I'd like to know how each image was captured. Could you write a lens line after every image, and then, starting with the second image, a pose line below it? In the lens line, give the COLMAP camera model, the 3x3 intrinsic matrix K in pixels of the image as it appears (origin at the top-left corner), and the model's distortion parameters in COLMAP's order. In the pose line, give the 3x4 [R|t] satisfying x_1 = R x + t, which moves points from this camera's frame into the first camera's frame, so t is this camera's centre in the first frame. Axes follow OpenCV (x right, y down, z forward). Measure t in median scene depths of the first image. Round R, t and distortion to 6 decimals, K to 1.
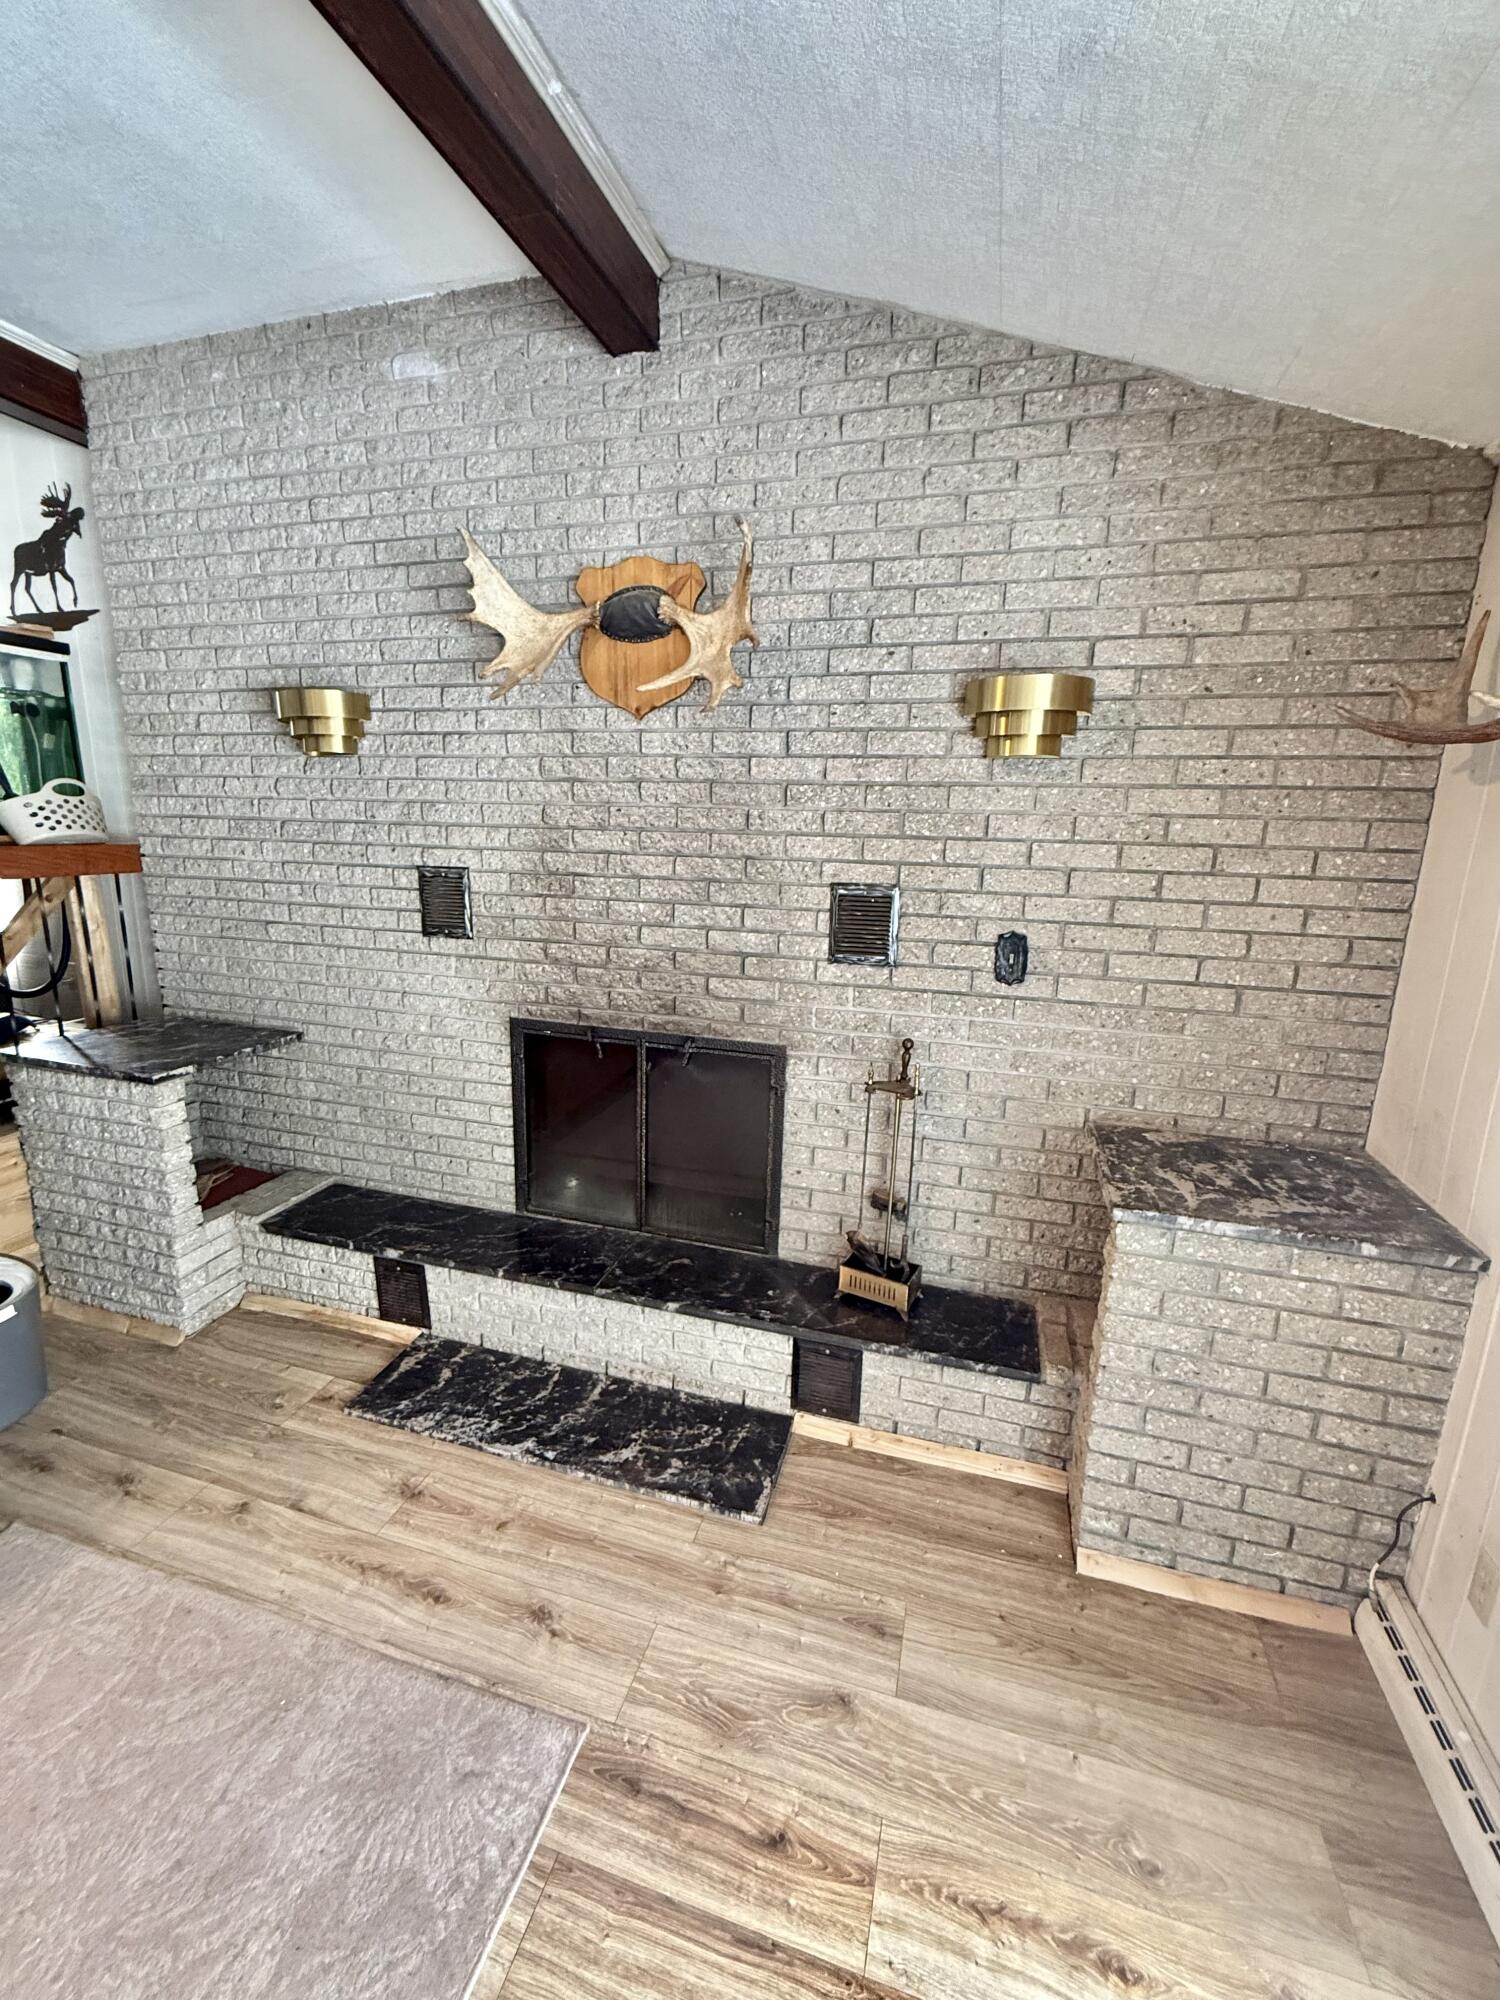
lens RADIAL K [[798.7, 0, 765.8], [0, 798.7, 1006.7], [0, 0, 1]] dist [0.000167, -0.000201]
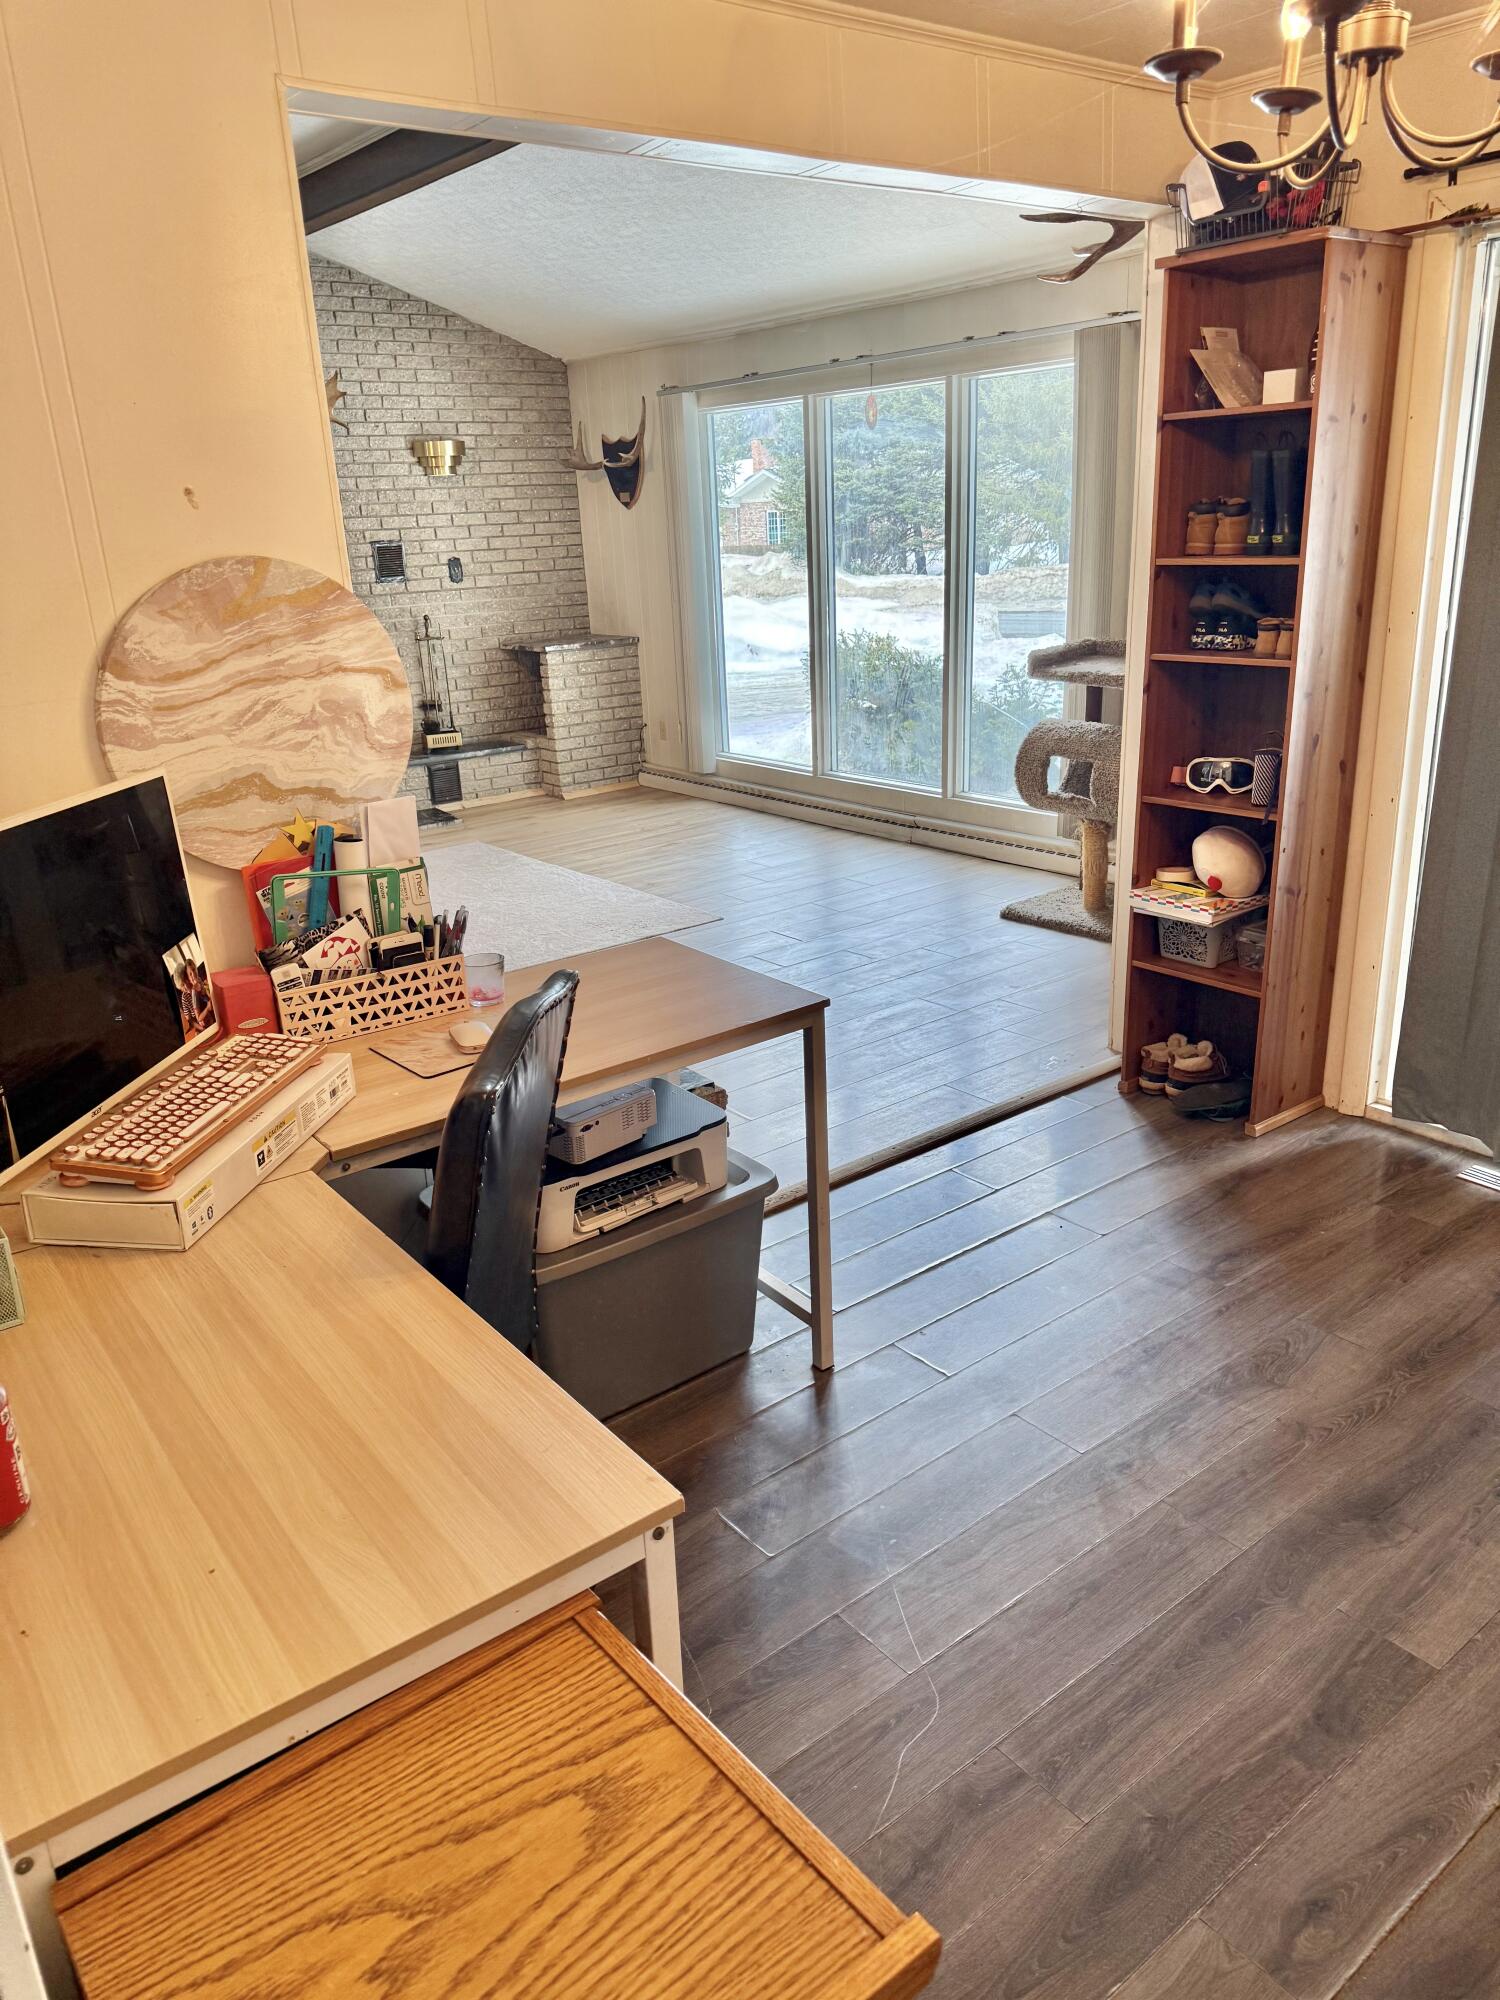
lens RADIAL K [[1411.8, 0, 759.6], [0, 1411.8, 1020.8], [0, 0, 1]] dist [0.075859, -0.107295]
pose [[0.576796, -0.324457, 0.749689, -2.480662], [0.236506, 0.944761, 0.226918, 0.407948], [-0.781902, 0.046421, 0.621670, -1.974863]]
